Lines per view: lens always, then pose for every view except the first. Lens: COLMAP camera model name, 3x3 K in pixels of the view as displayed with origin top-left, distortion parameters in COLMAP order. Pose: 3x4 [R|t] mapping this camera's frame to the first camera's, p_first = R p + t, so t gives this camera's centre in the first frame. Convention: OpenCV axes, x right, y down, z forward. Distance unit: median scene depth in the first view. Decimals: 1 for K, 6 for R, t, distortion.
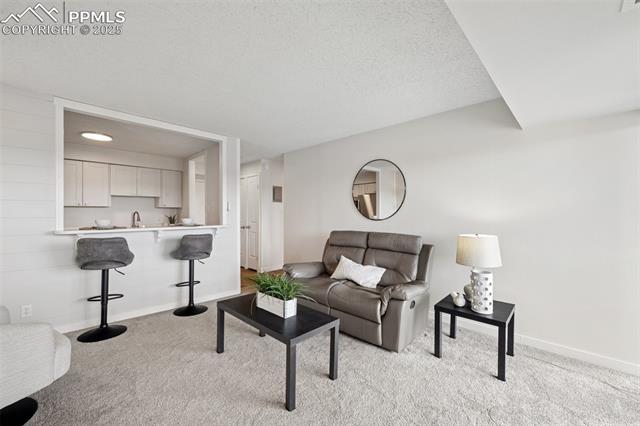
lens RADIAL K [[270.2, 0, 317.4], [0, 270.2, 215.0], [0, 0, 1]] dist [0.001542, 0.000126]
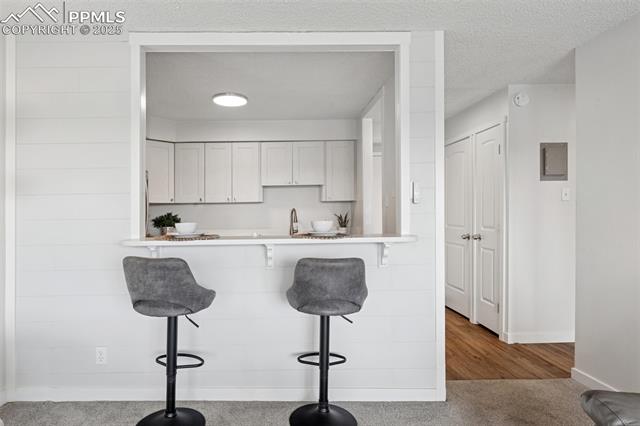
lens RADIAL K [[299.7, 0, 320.0], [0, 299.7, 213.0], [0, 0, 1]] dist [0.002350, 0.000457]
pose [[0.700910, -0.002660, -0.713245, -0.087375], [0.006762, 0.999973, 0.002916, -0.002315], [0.713218, -0.006867, 0.700909, 0.519404]]
